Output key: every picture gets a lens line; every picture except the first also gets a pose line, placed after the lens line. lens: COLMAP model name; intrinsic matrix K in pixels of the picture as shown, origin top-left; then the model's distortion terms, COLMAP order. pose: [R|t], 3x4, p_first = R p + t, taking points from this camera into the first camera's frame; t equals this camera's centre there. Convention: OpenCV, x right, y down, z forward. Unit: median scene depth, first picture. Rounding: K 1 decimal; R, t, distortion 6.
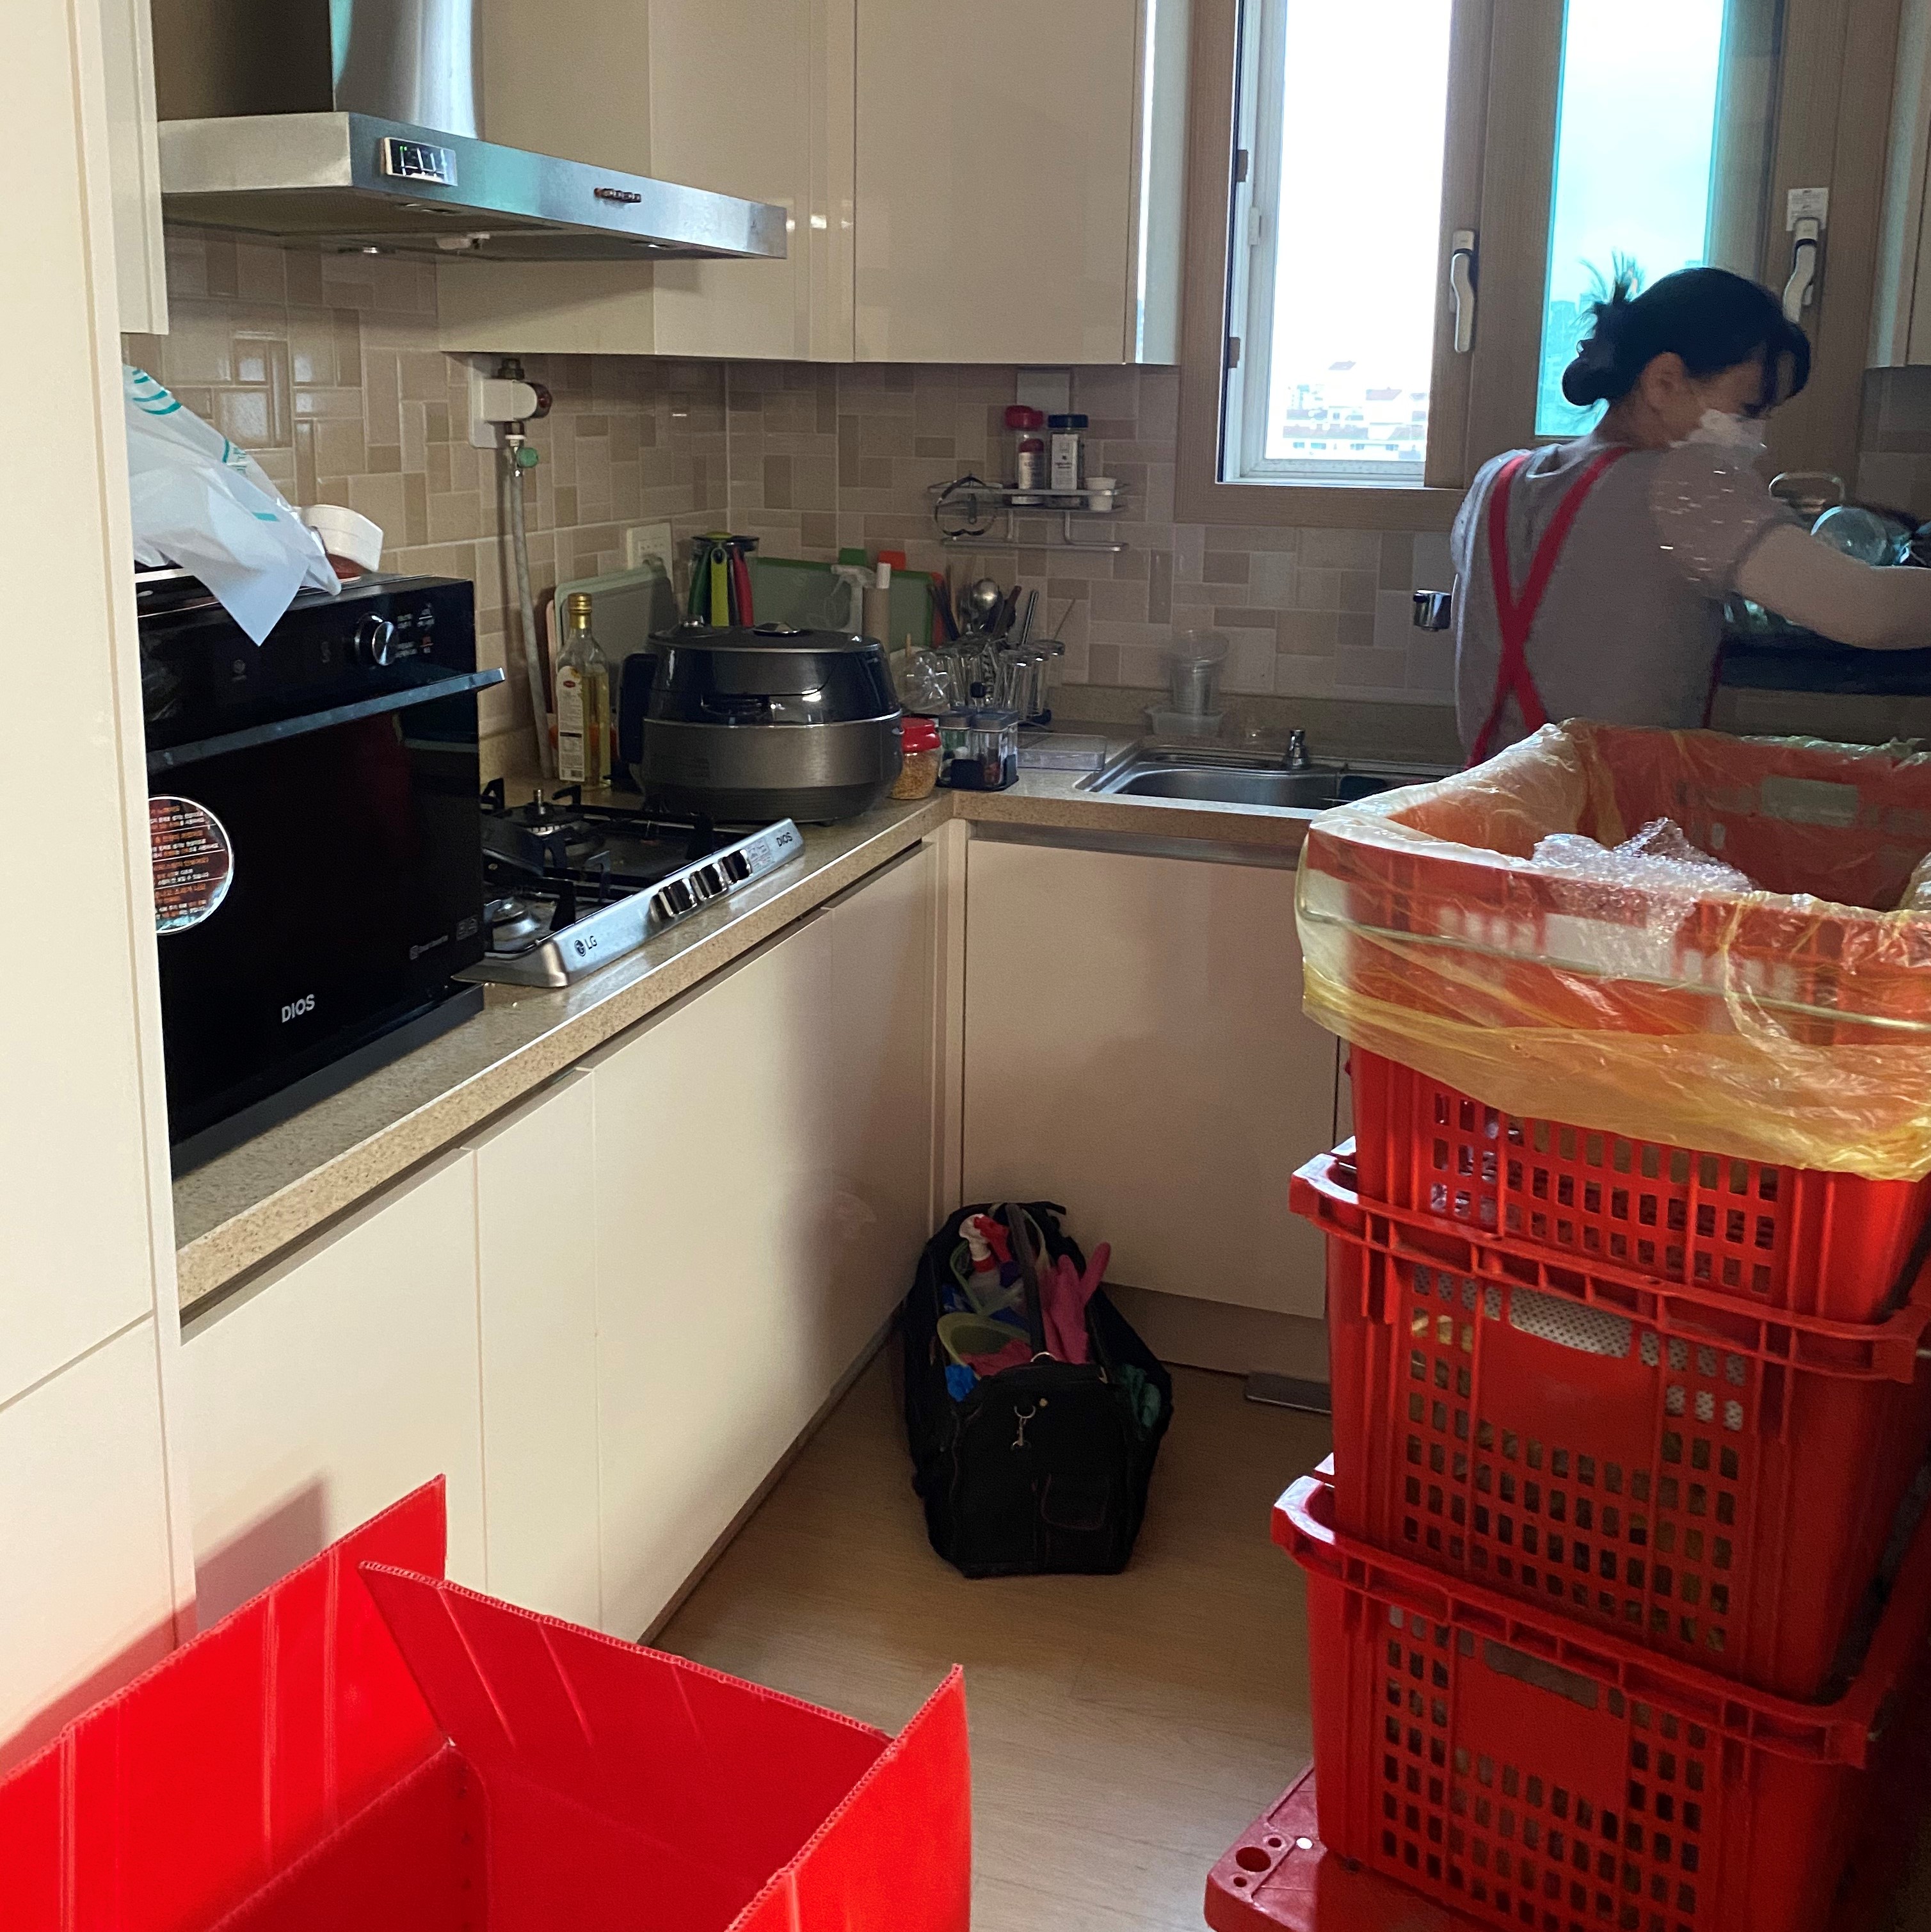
lens RADIAL K [[2013.8, 0, 926.3], [0, 2013.8, 874.3], [0, 0, 1]] dist [-0.000623, 0.000000]
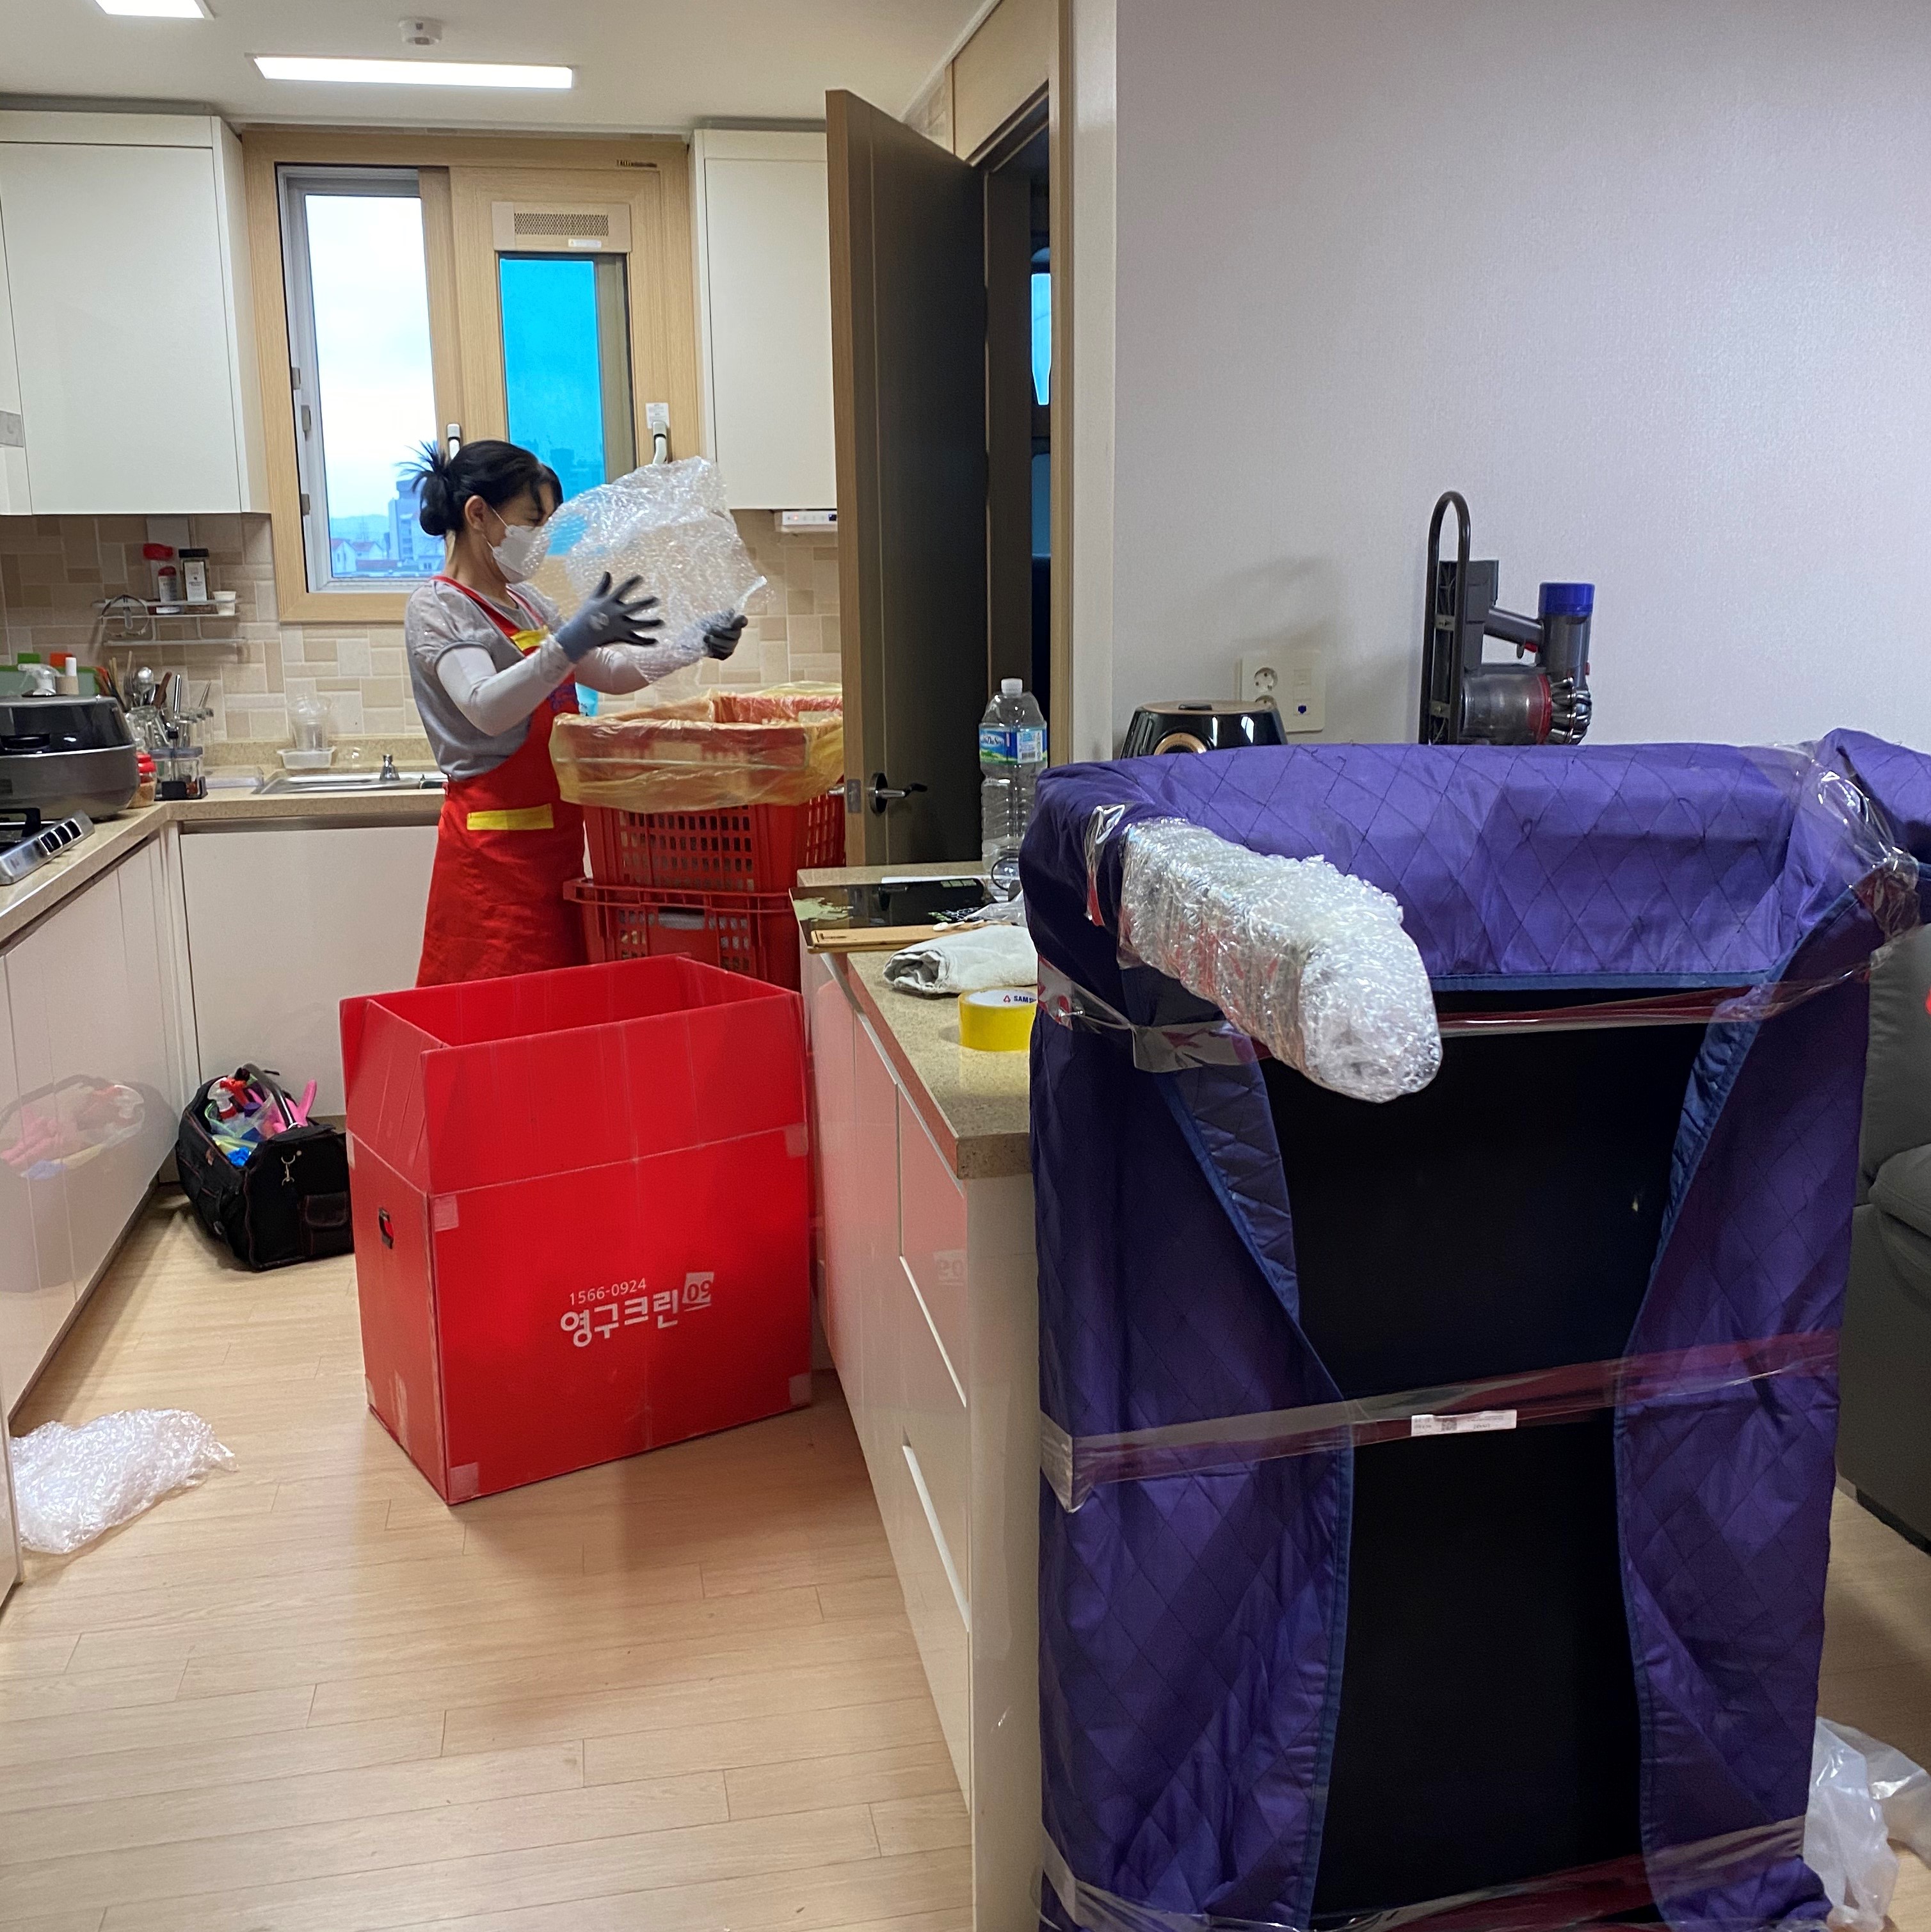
lens RADIAL K [[2013.8, 0, 981.6], [0, 2013.8, 909.3], [0, 0, 1]] dist [-0.000623, 0.000000]
pose [[0.865060, -0.112117, 0.488980, -0.179776], [0.135861, 0.990640, -0.013212, 0.124599], [-0.482922, 0.077863, 0.872195, -0.517109]]
